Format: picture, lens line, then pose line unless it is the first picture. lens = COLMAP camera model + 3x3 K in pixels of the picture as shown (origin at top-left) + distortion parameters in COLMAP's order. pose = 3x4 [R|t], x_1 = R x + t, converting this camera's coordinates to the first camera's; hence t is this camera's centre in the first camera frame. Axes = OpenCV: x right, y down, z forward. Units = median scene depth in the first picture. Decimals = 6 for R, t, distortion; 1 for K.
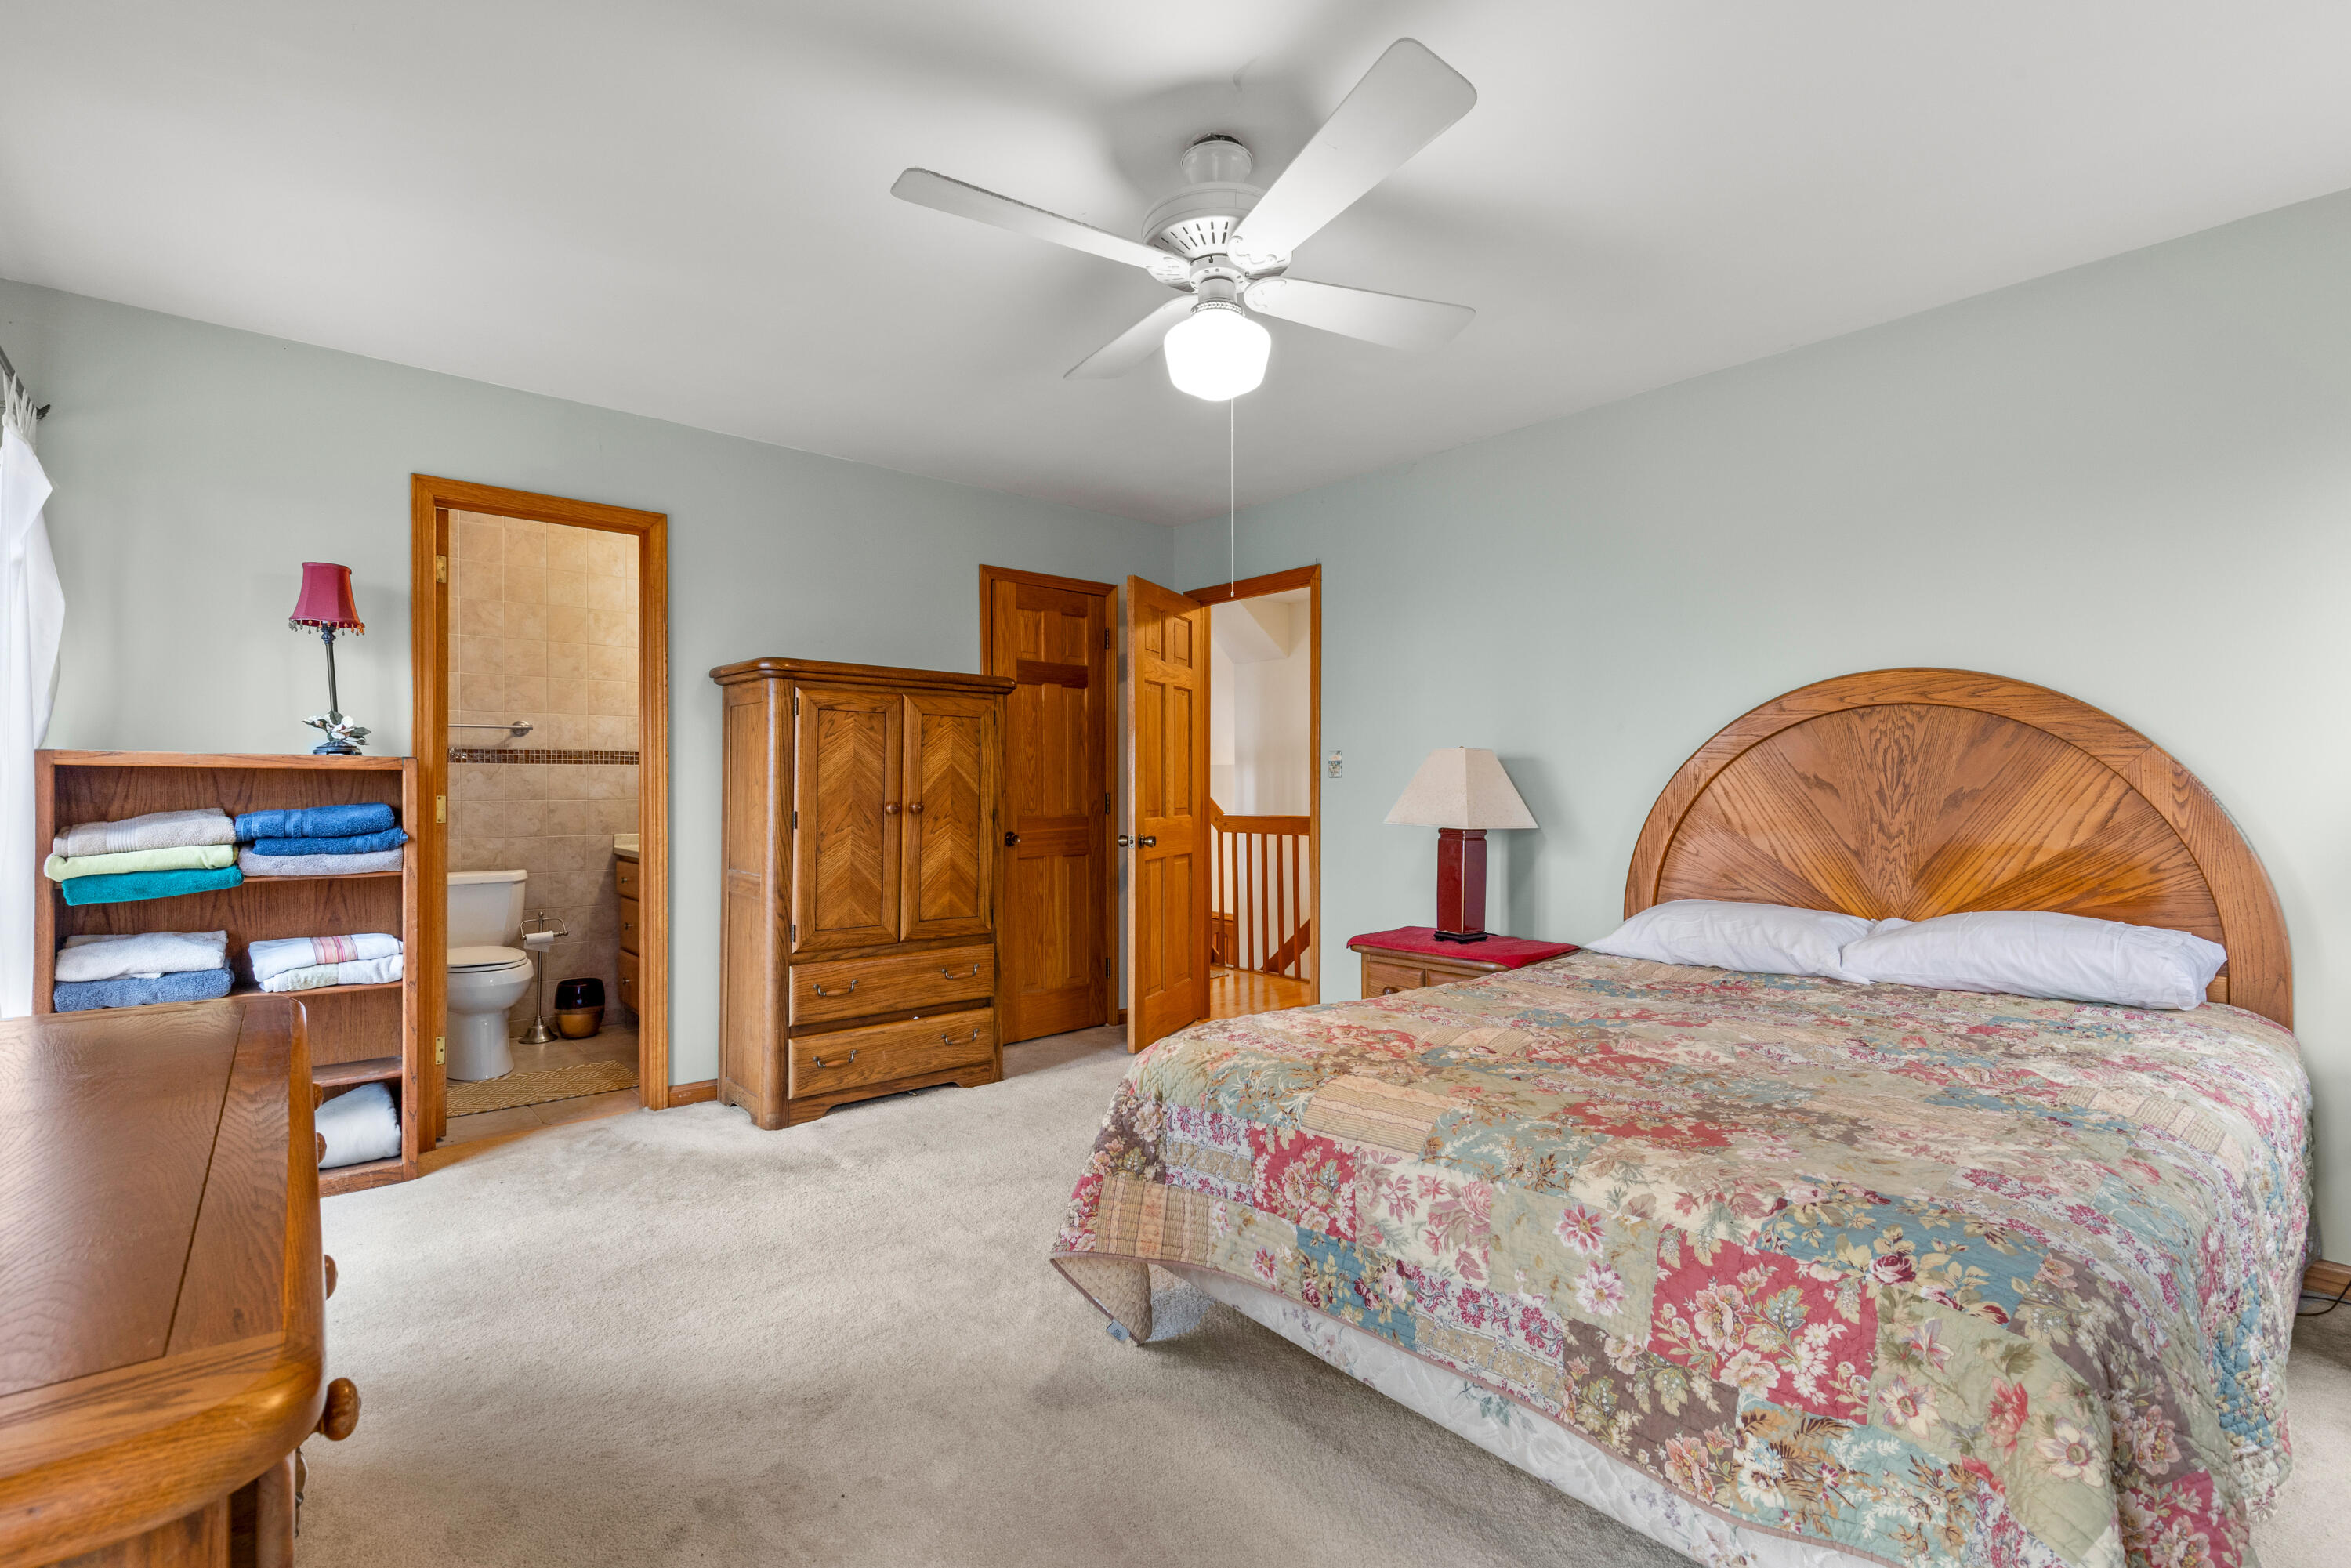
lens RADIAL K [[1018.5, 0, 1175.5], [0, 1018.5, 784.0], [0, 0, 1]] dist [-0.000482, -0.000034]
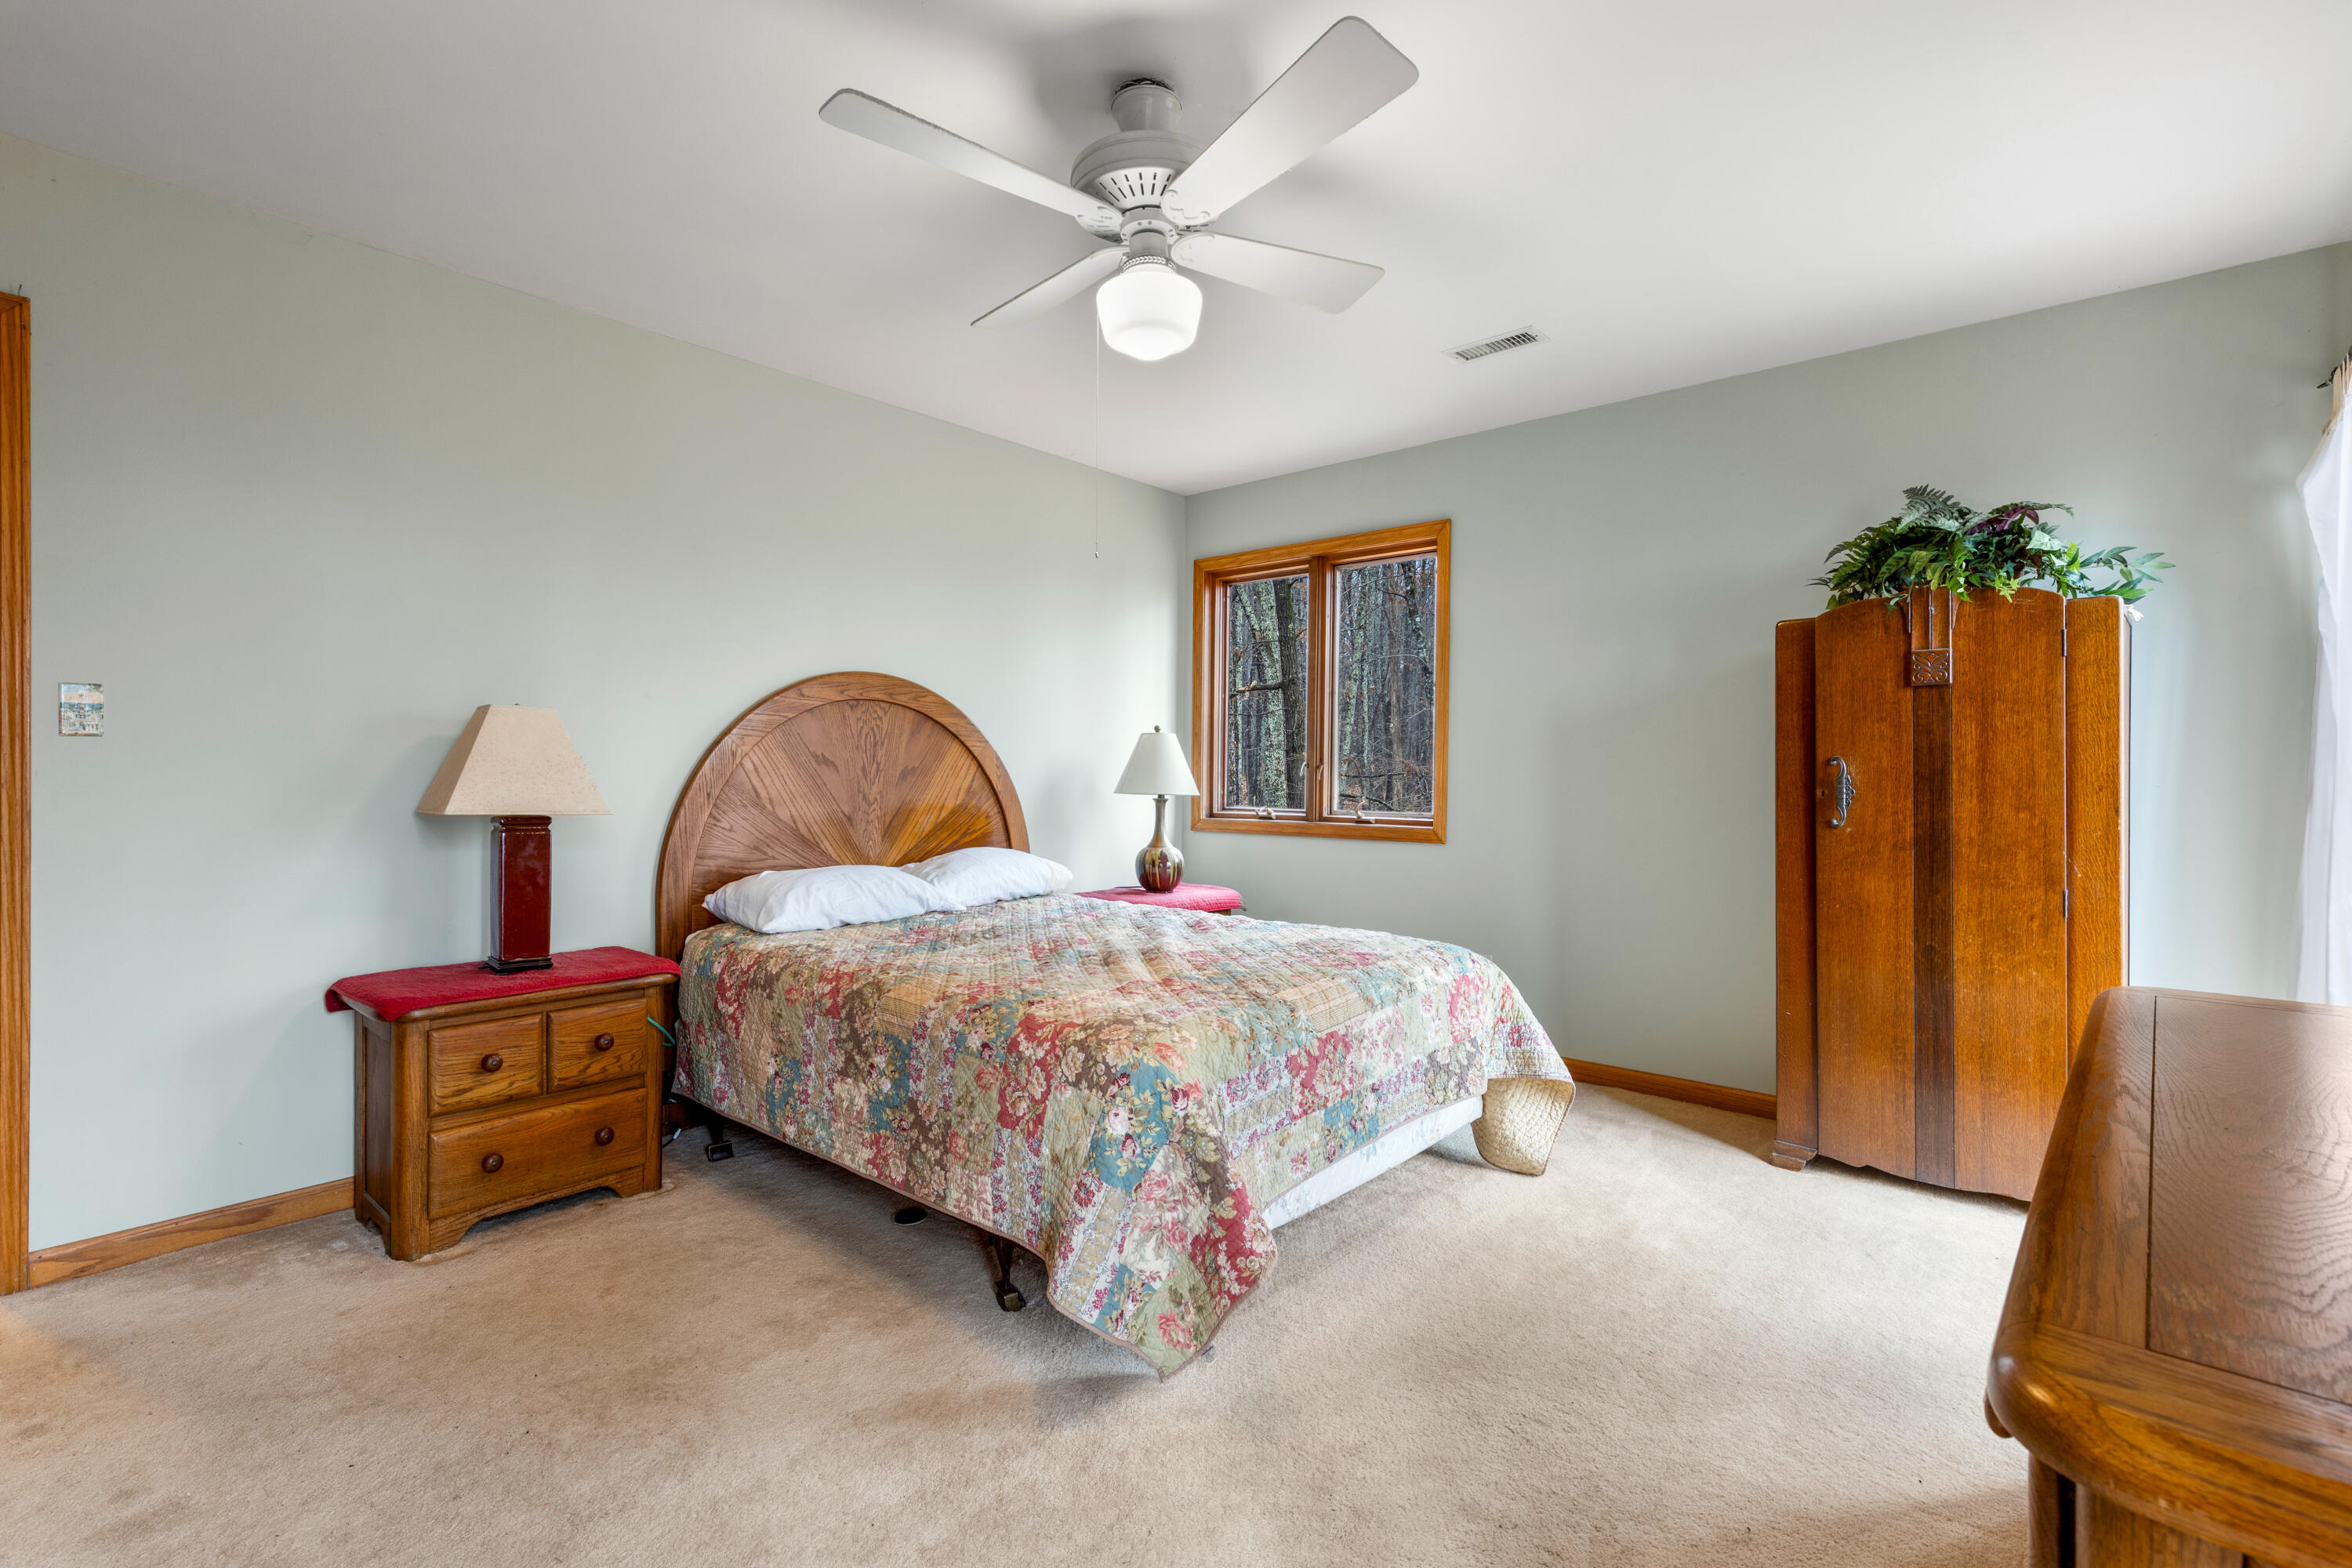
lens RADIAL K [[1103.6, 0, 1176.0], [0, 1103.6, 784.0], [0, 0, 1]] dist [0.000012, -0.000027]
pose [[-0.132381, -0.013693, 0.991104, -0.764342], [-0.013023, 0.999842, 0.012074, 0.005934], [-0.991113, -0.011309, -0.132539, 0.855392]]
